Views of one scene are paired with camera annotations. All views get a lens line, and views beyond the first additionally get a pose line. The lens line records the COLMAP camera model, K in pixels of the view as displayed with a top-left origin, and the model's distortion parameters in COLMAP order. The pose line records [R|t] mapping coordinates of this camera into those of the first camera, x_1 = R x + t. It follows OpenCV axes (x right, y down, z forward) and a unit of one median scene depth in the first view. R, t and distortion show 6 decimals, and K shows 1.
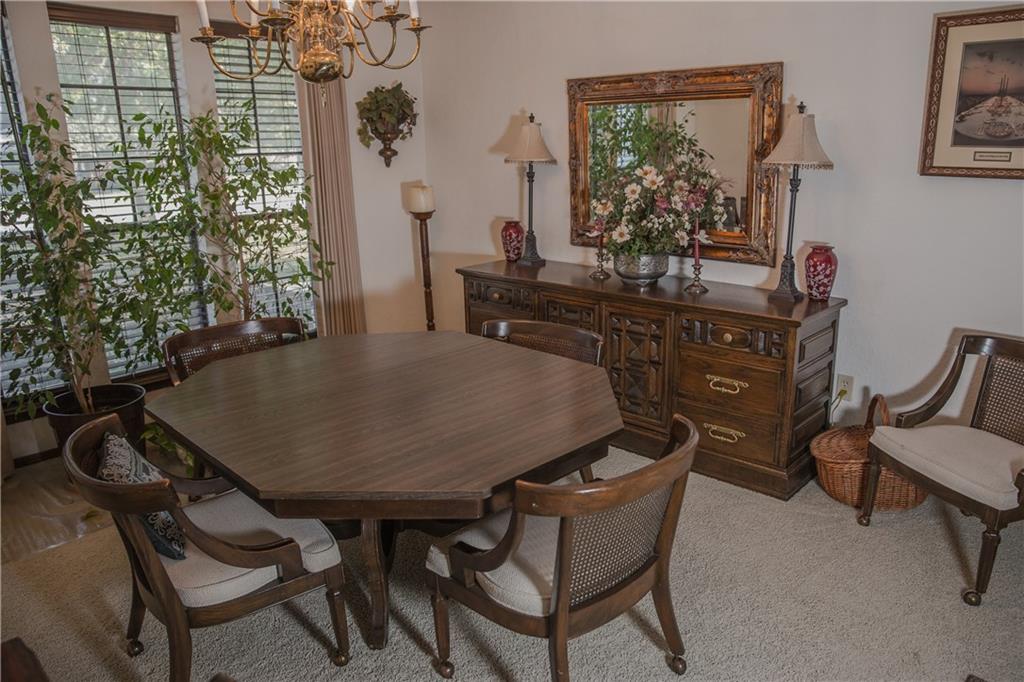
lens RADIAL K [[720.7, 0, 513.7], [0, 720.7, 332.7], [0, 0, 1]] dist [-0.098514, 0.068456]
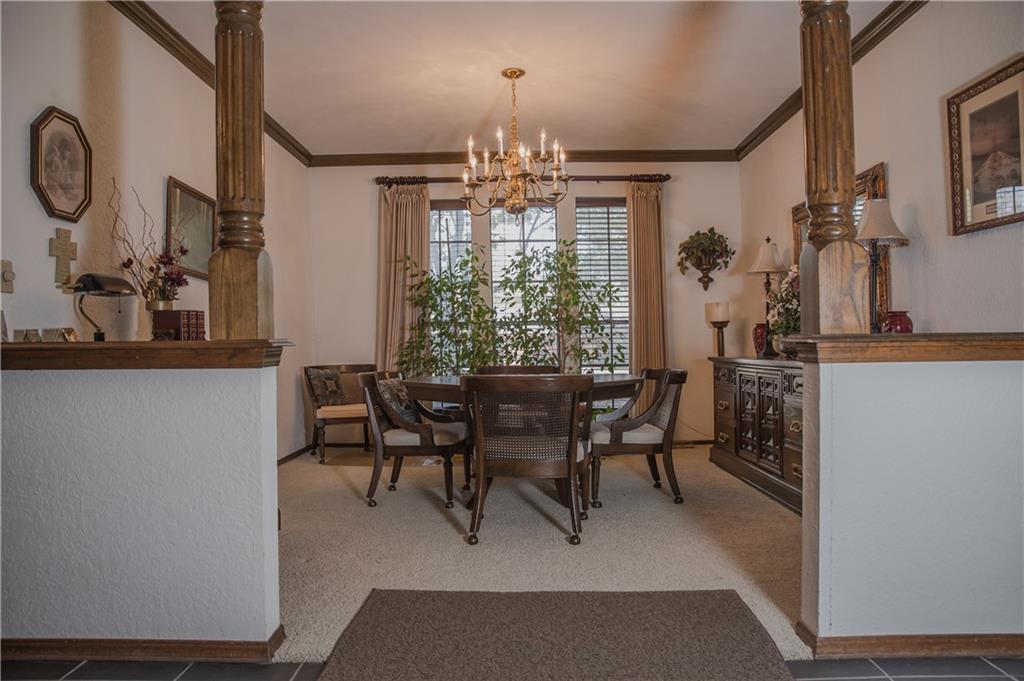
lens RADIAL K [[720.7, 0, 513.7], [0, 720.7, 332.2], [0, 0, 1]] dist [-0.098514, 0.068456]
pose [[0.668694, -0.008883, -0.743485, 0.623576], [-0.185321, 0.966381, -0.178225, 0.157255], [0.720073, 0.256962, 0.644567, -0.090952]]
